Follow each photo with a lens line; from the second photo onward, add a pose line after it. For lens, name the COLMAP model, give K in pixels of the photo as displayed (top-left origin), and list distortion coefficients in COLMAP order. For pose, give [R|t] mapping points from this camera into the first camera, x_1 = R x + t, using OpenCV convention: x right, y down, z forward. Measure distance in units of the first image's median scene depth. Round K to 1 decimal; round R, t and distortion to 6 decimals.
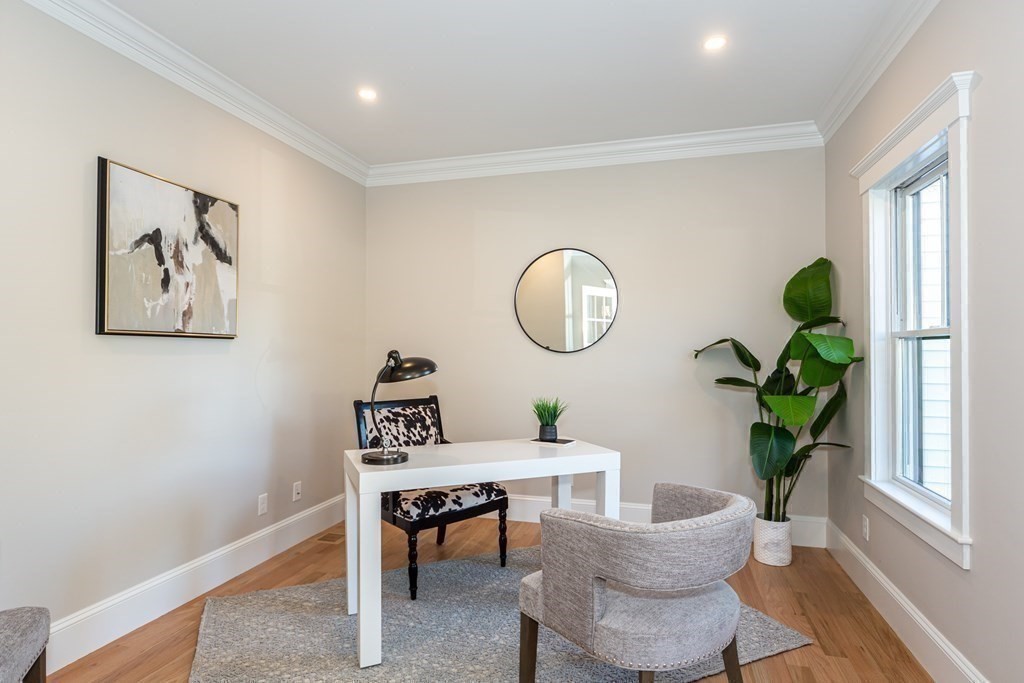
lens RADIAL K [[534.5, 0, 513.4], [0, 534.5, 345.2], [0, 0, 1]] dist [-0.001676, 0.001162]
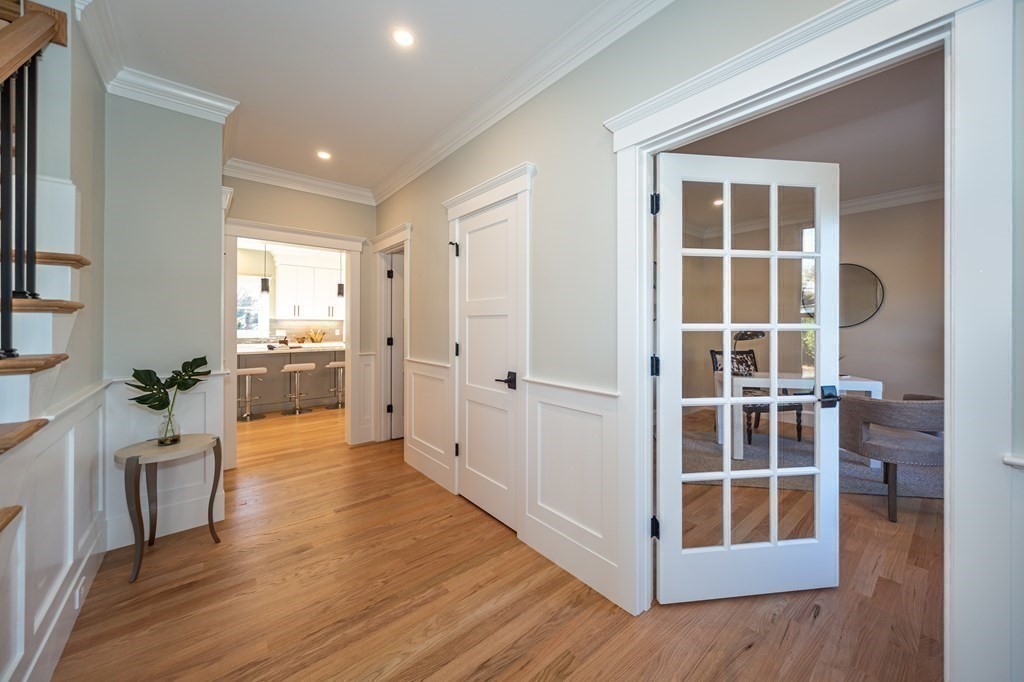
lens RADIAL K [[377.8, 0, 530.6], [0, 377.8, 323.7], [0, 0, 1]] dist [0.003850, -0.000100]
pose [[0.839637, -0.007071, -0.543102, -0.083193], [0.010056, 0.999946, 0.002528, -0.009677], [0.543055, -0.007584, 0.839663, -0.593100]]
